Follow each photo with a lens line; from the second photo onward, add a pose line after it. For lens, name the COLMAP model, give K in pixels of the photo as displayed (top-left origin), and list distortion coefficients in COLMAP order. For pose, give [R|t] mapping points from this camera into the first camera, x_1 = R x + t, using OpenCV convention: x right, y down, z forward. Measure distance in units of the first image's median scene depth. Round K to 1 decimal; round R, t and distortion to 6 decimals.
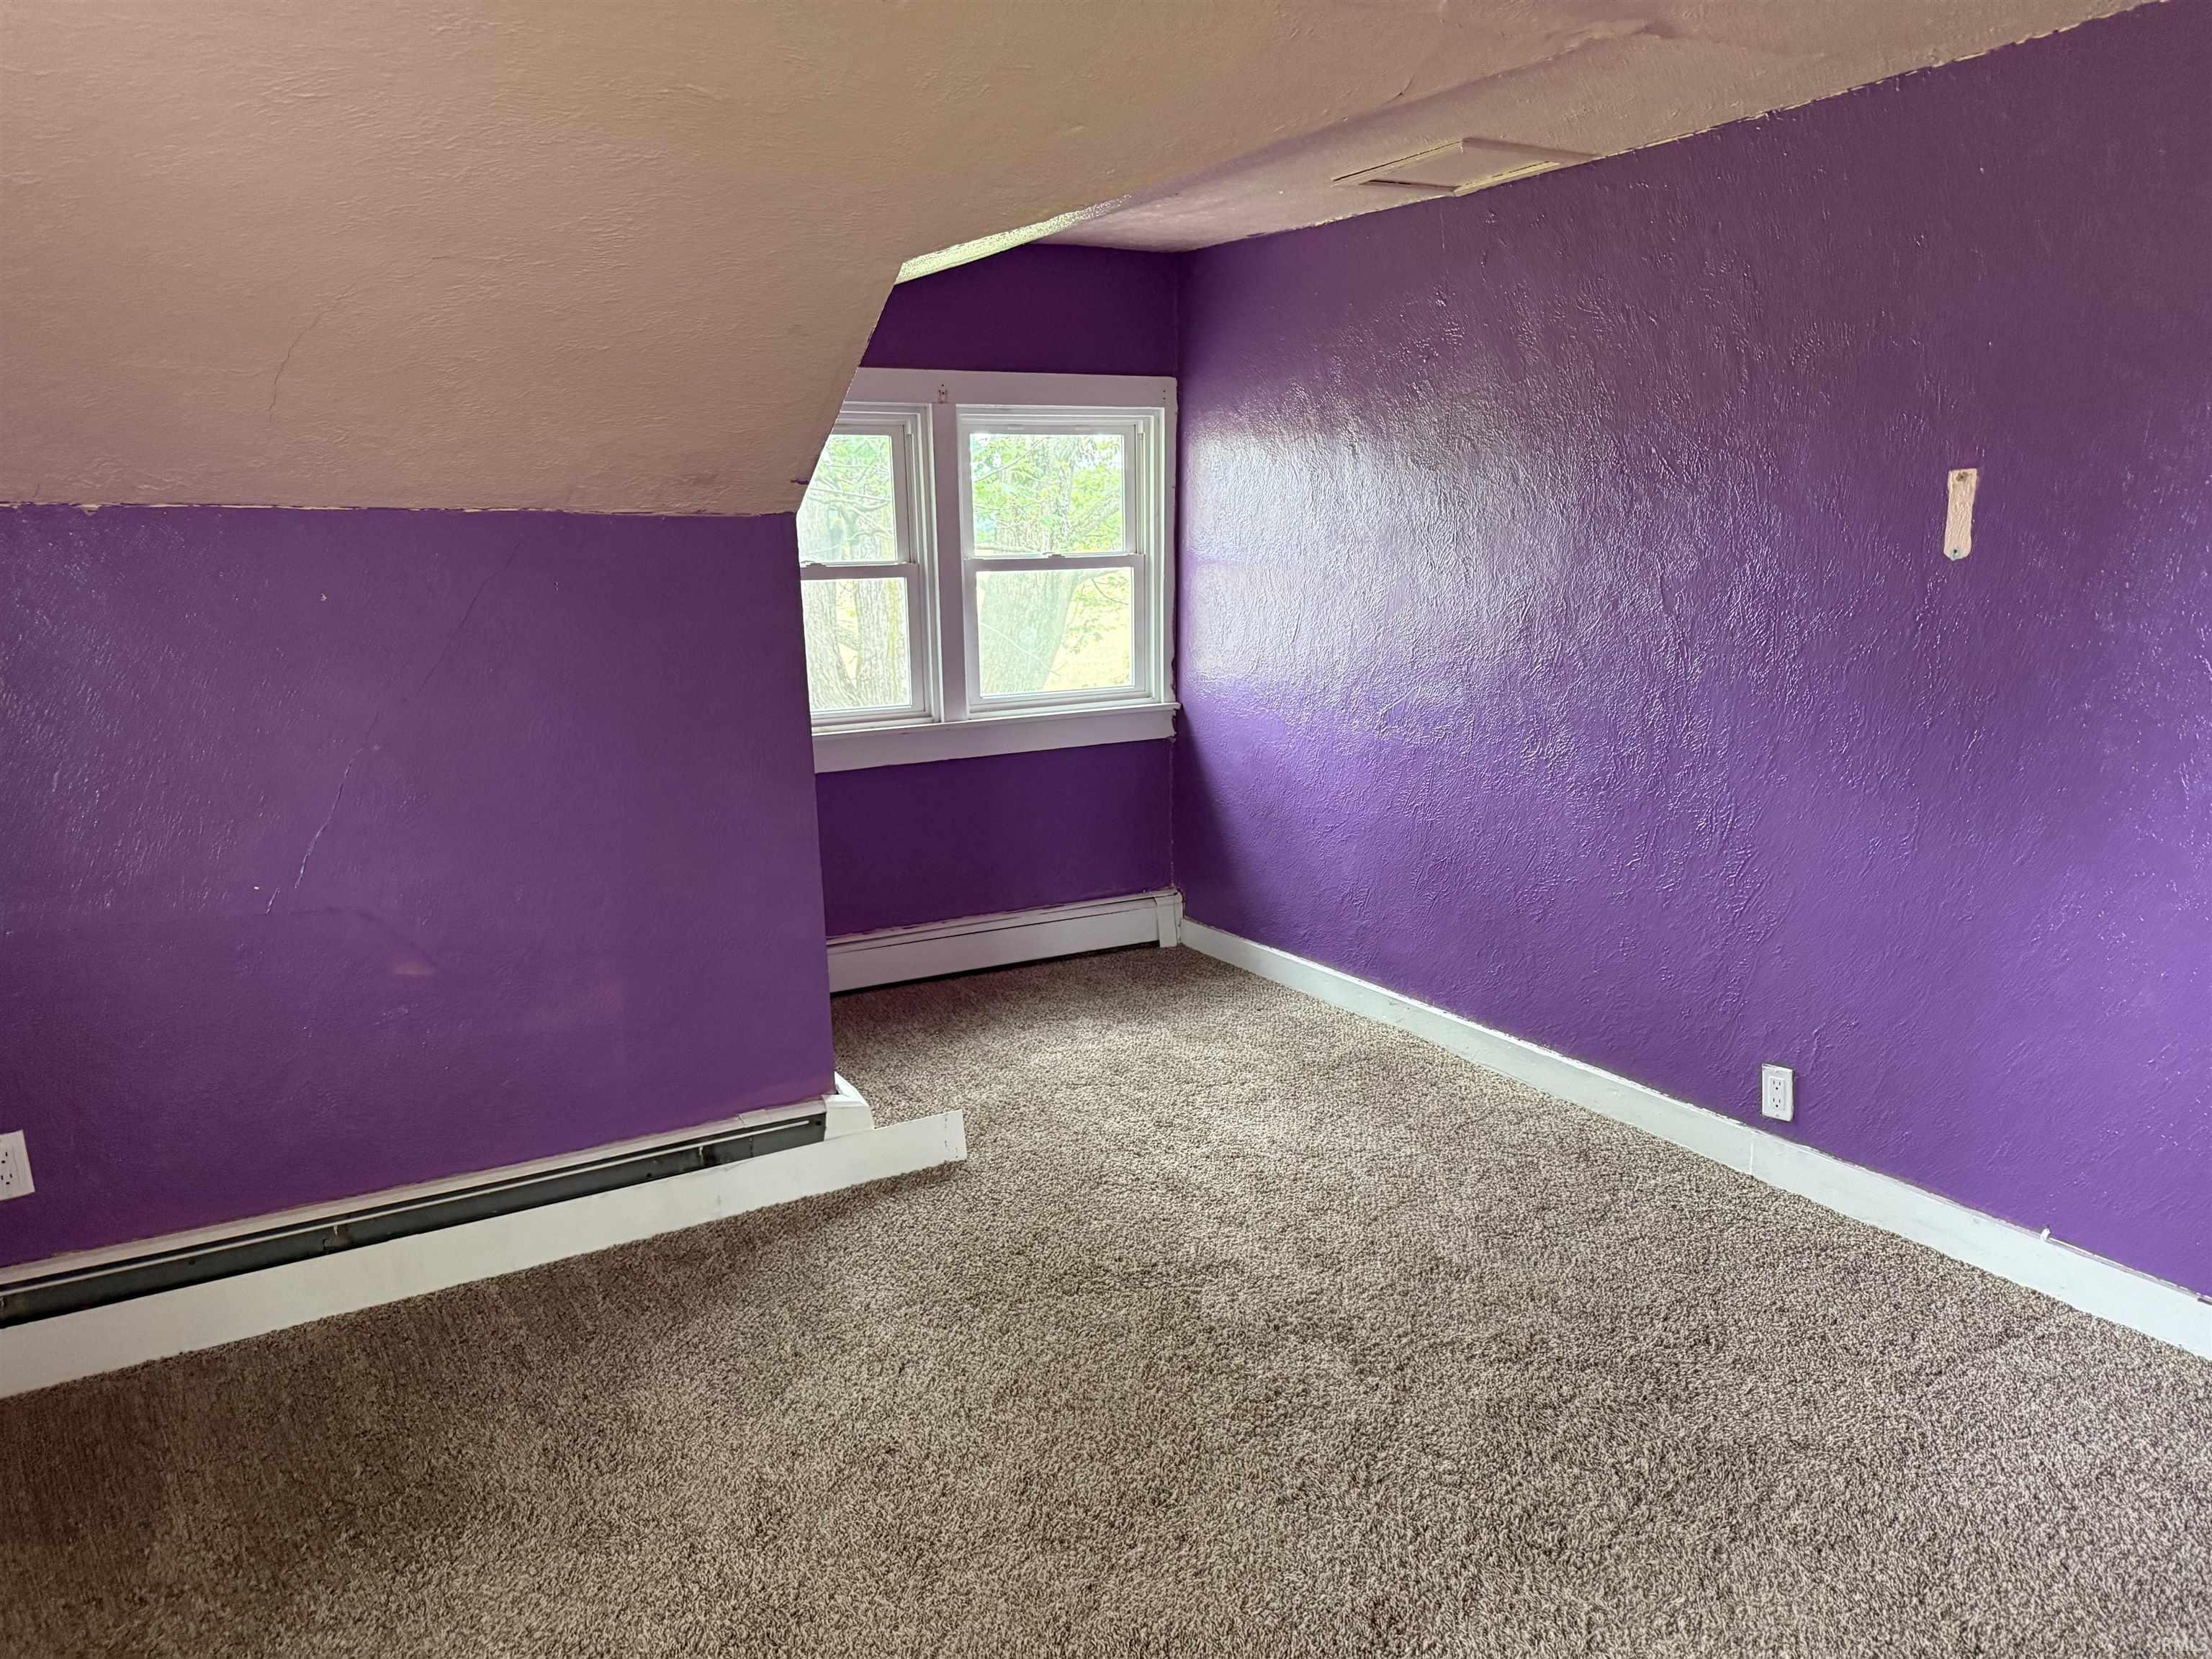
lens RADIAL K [[1574.9, 0, 1097.6], [0, 1574.9, 810.8], [0, 0, 1]] dist [0.049018, -0.043777]
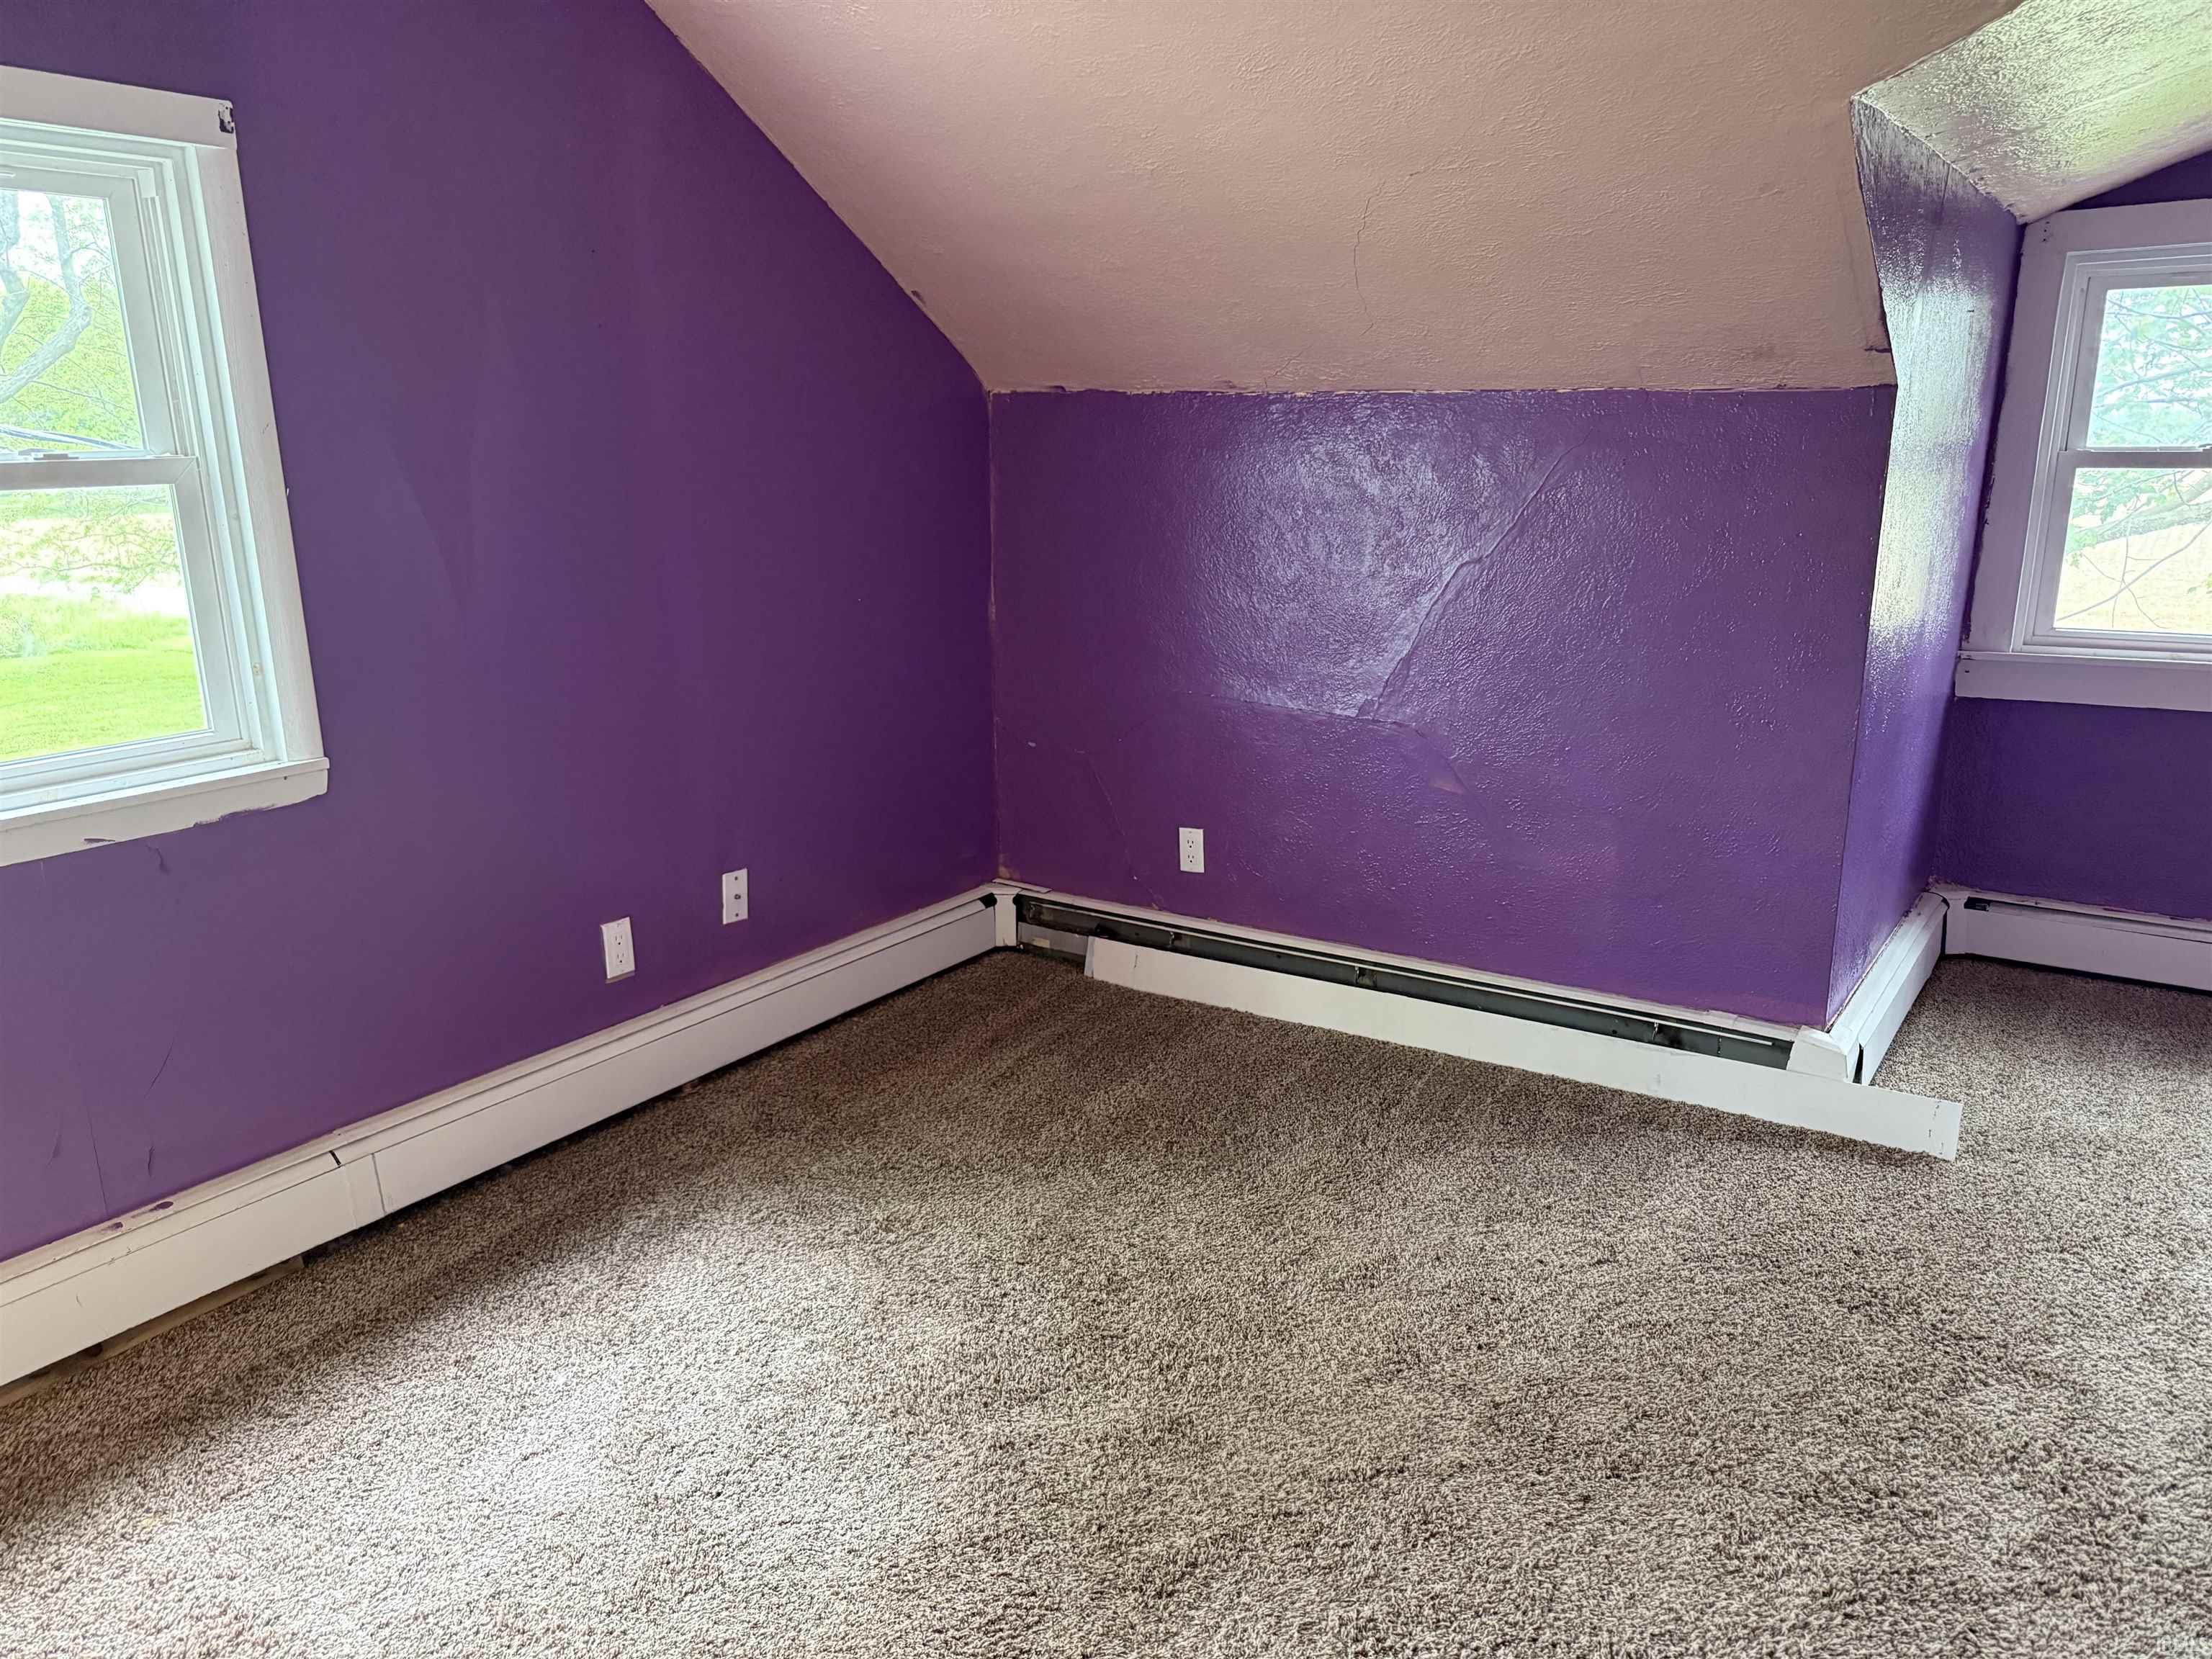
lens RADIAL K [[1574.9, 0, 1097.7], [0, 1574.9, 844.0], [0, 0, 1]] dist [0.049018, -0.043777]
pose [[0.435112, 0.236618, -0.868729, 0.481263], [-0.160438, 0.969785, 0.183786, -0.032362], [0.885967, 0.059409, 0.459927, 0.214216]]
